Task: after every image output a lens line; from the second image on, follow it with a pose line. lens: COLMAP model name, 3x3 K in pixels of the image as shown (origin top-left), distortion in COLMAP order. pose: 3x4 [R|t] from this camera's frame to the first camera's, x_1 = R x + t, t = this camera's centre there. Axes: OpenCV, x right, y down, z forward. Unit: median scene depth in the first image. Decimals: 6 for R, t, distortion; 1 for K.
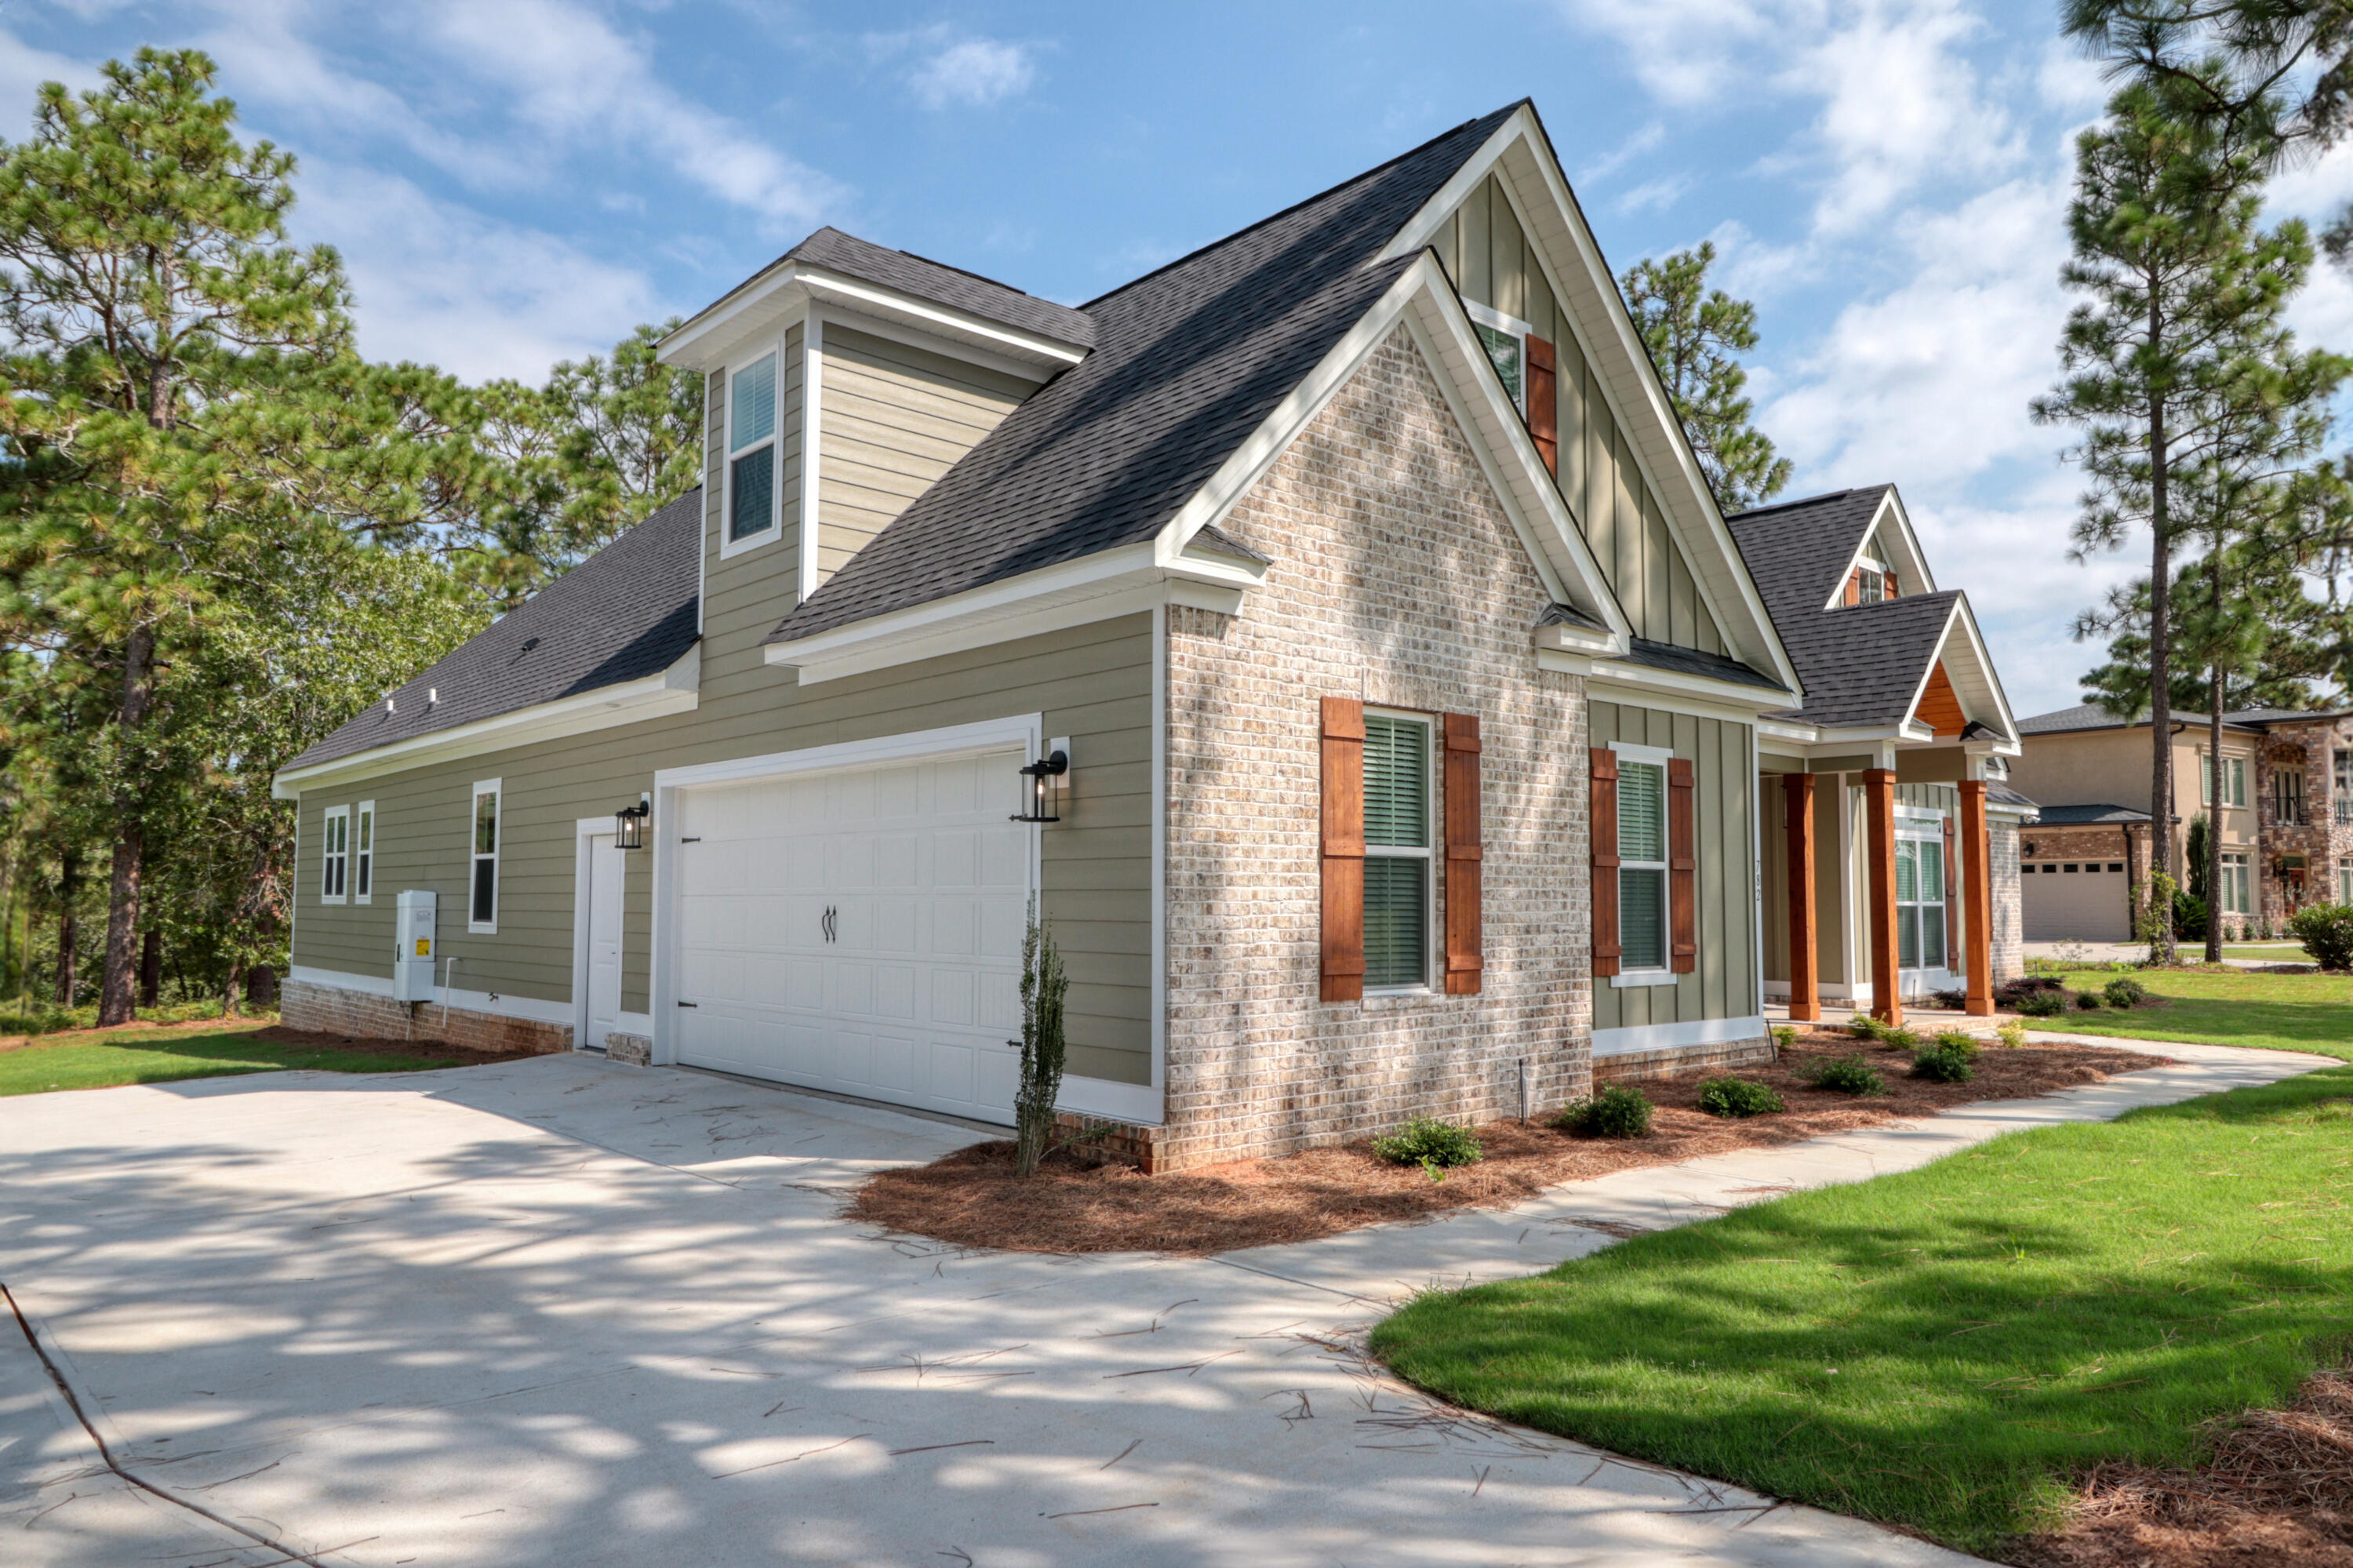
lens RADIAL K [[1552.4, 0, 1170.9], [0, 1552.4, 785.9], [0, 0, 1]] dist [-0.006552, 0.004731]
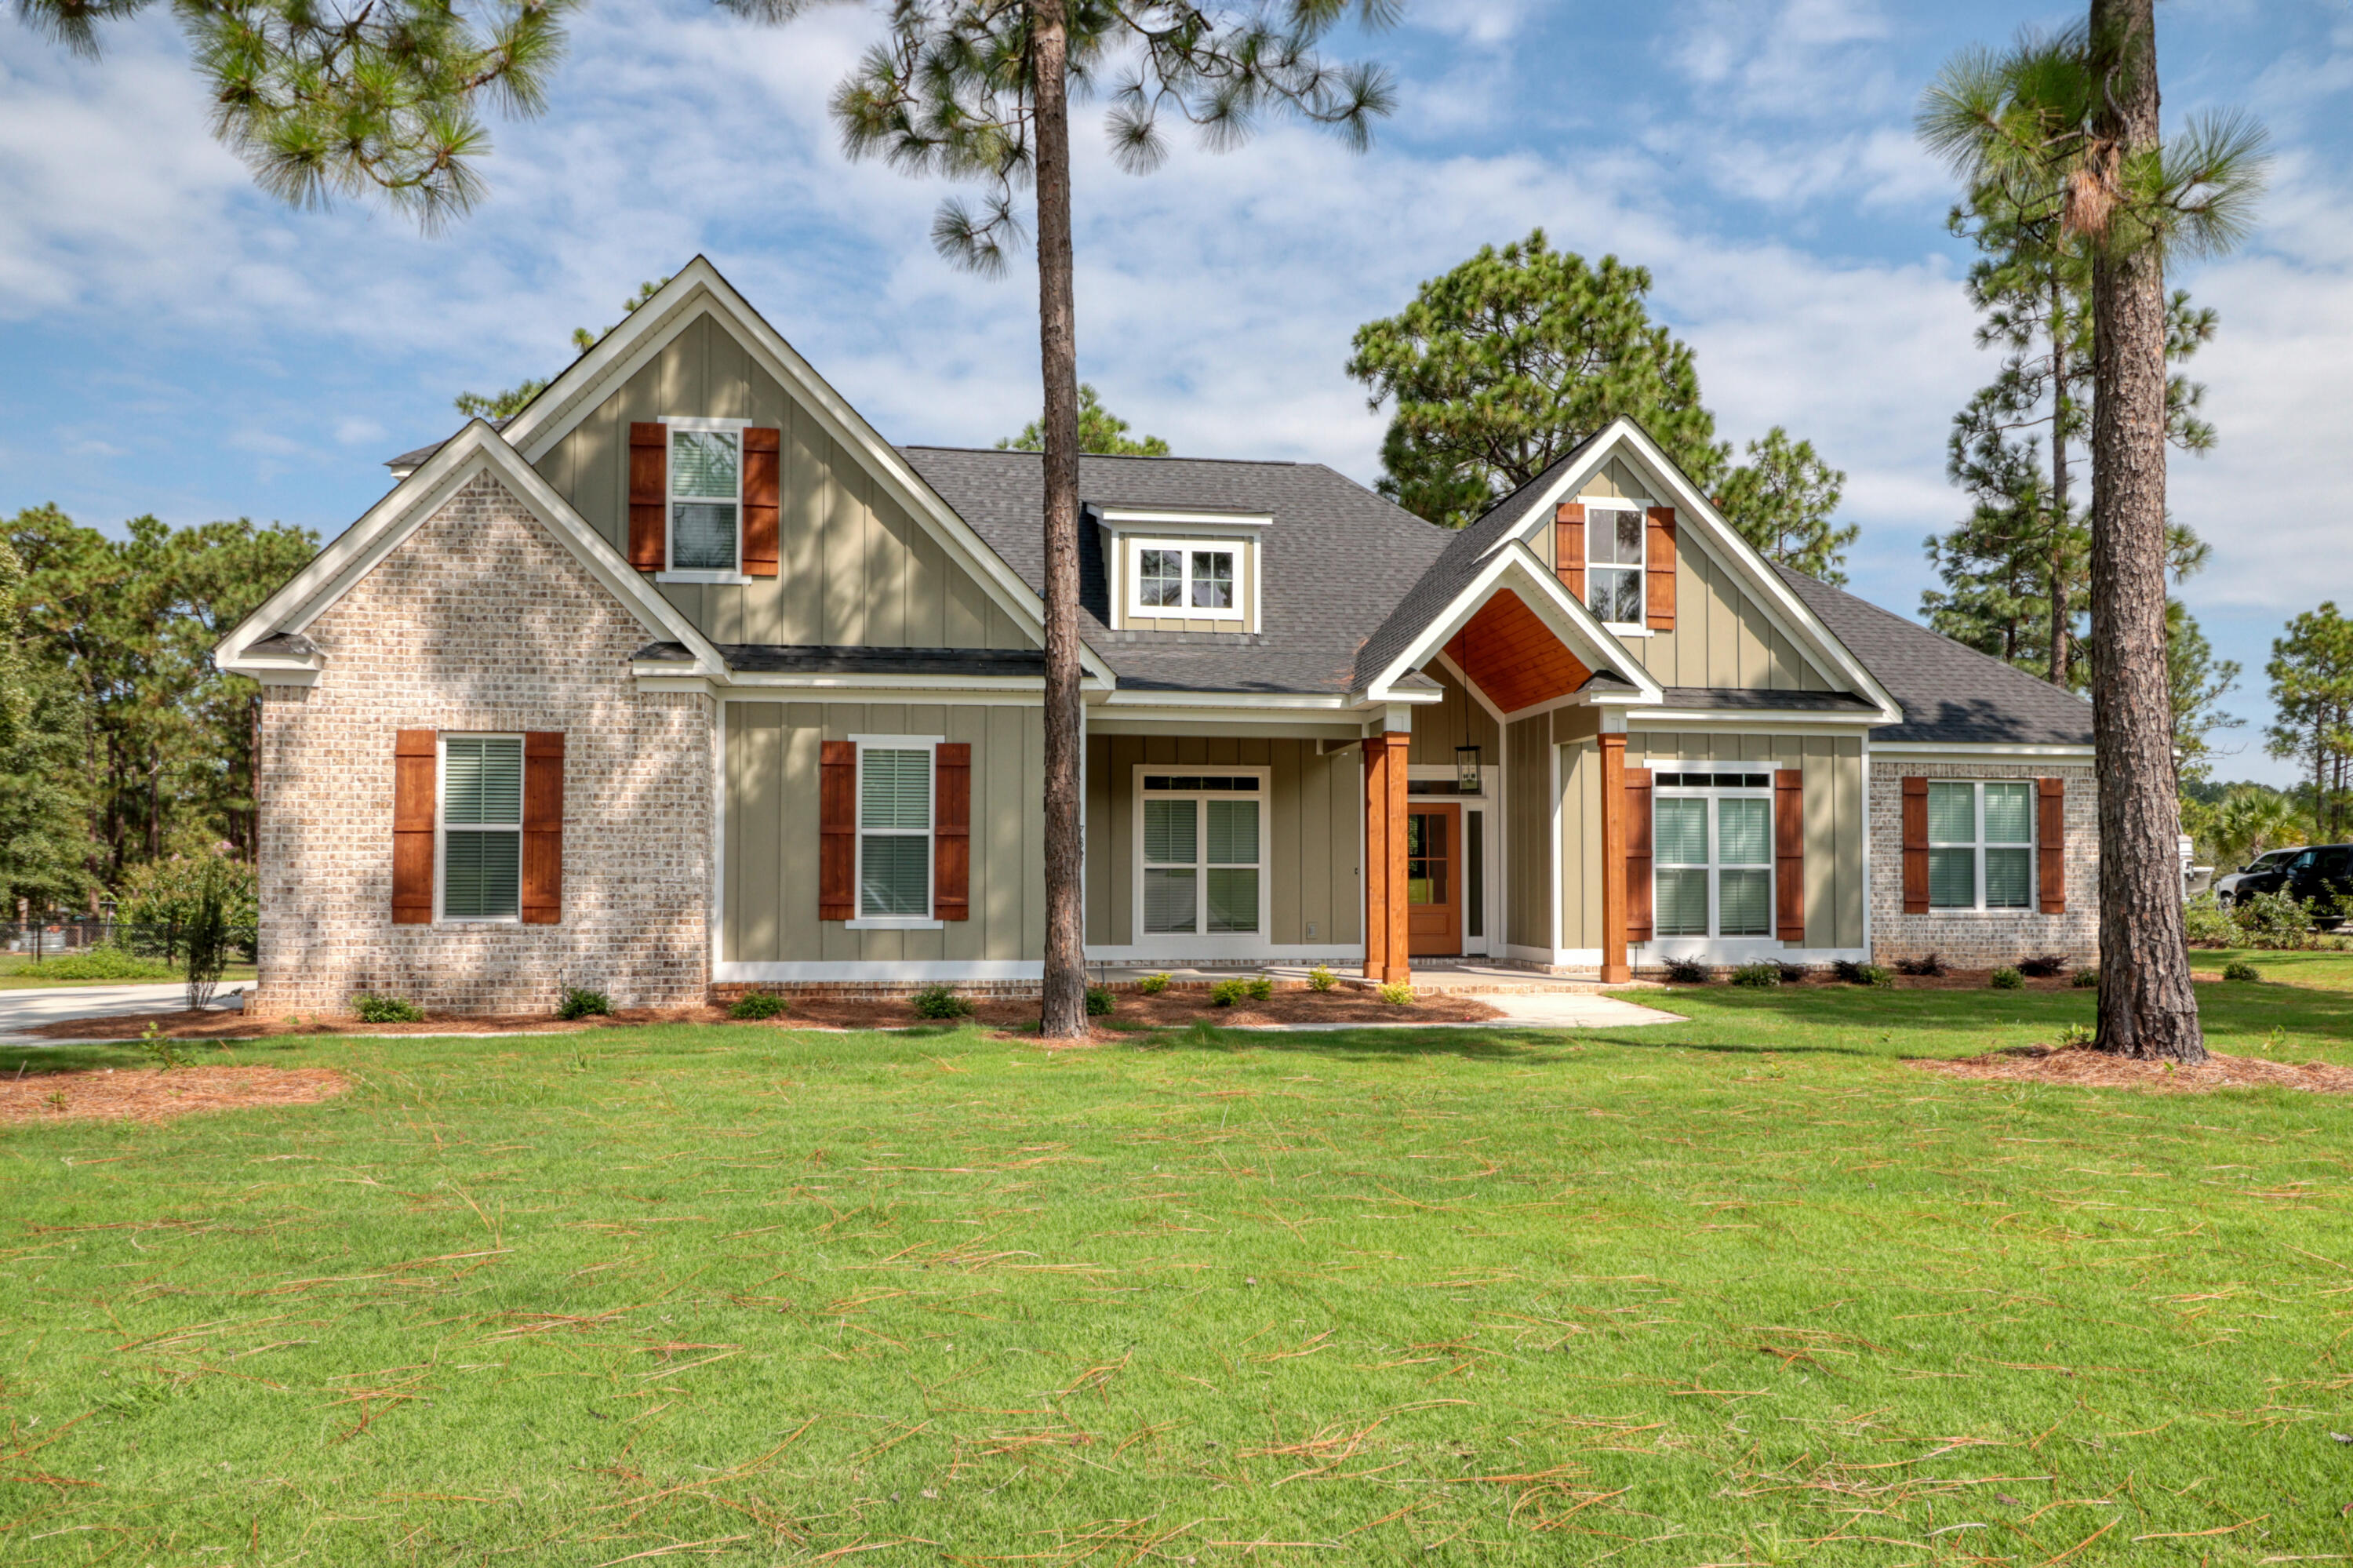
lens RADIAL K [[1601.0, 0, 1180.8], [0, 1601.0, 826.3], [0, 0, 1]] dist [0.003233, -0.003030]
pose [[0.830226, -0.023902, -0.556914, 1.187466], [0.044257, 0.998753, 0.023111, 0.026825], [0.555667, -0.043835, 0.830248, 0.066039]]
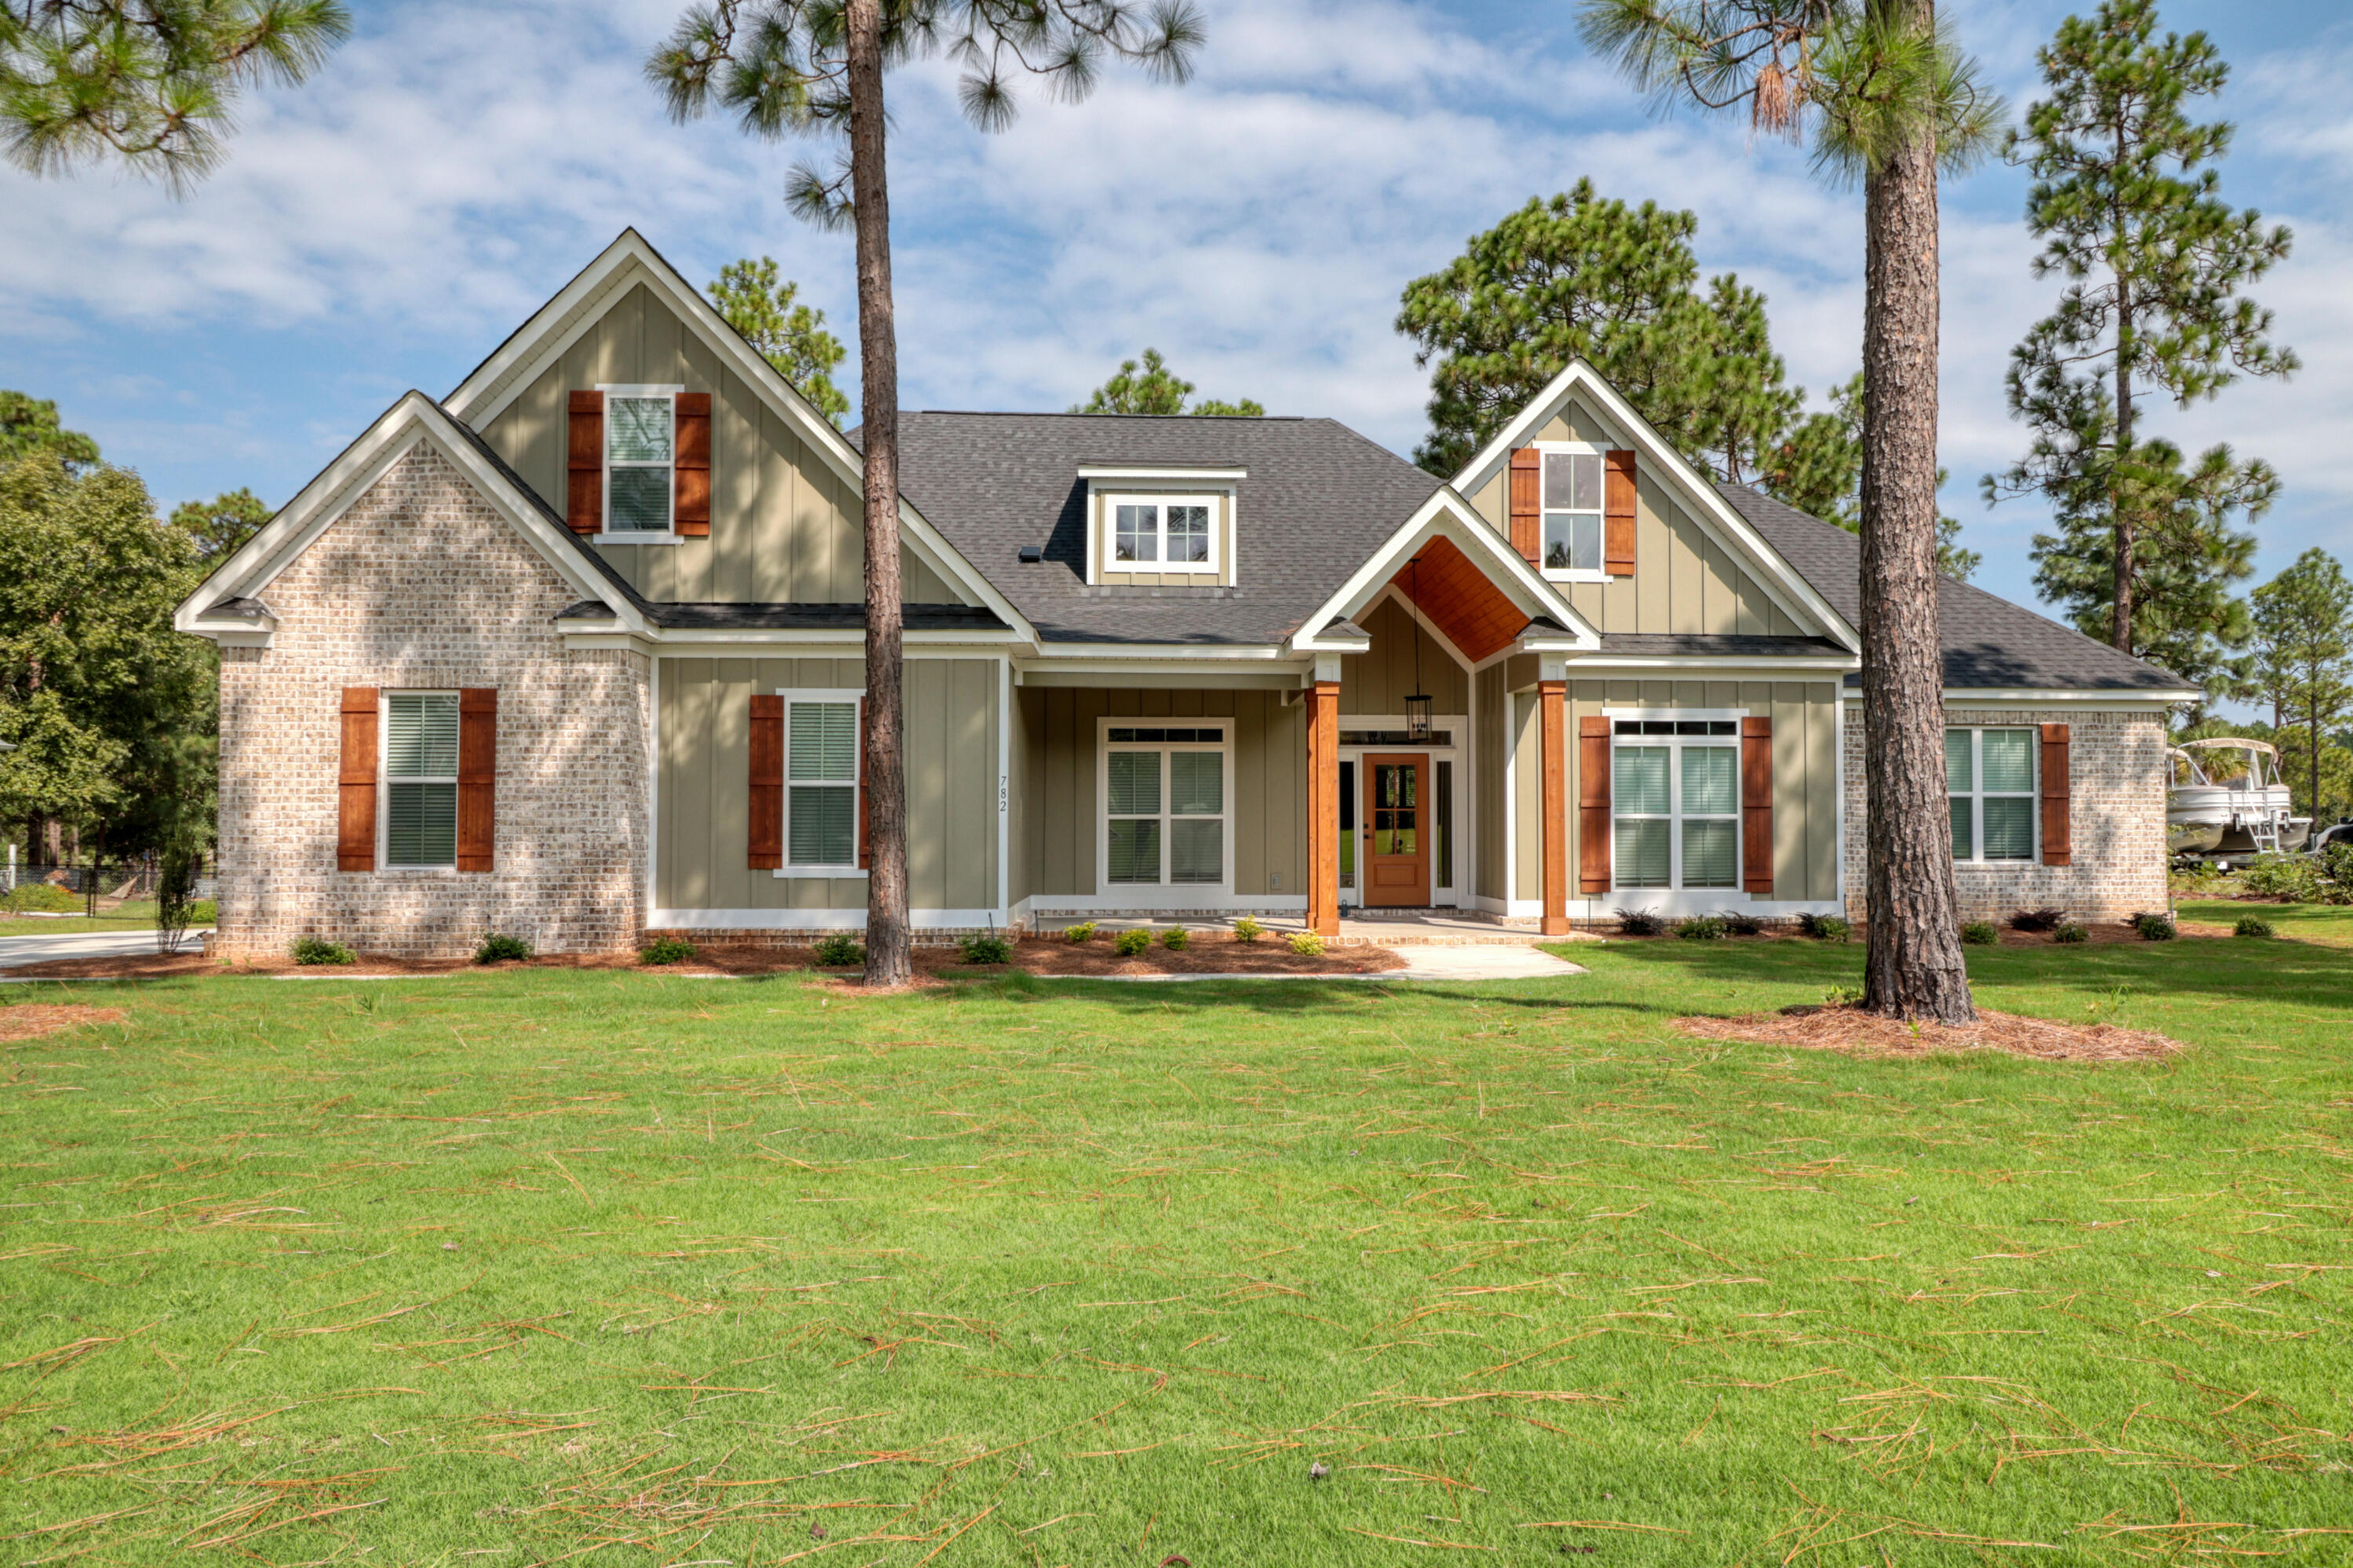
lens RADIAL K [[1548.5, 0, 1176.5], [0, 1548.5, 784.0], [0, 0, 1]] dist [0.005986, -0.001053]
pose [[0.771314, -0.025476, -0.635945, 1.315309], [0.049728, 0.998556, 0.020312, 0.039795], [0.634510, -0.047291, 0.771467, 0.203644]]
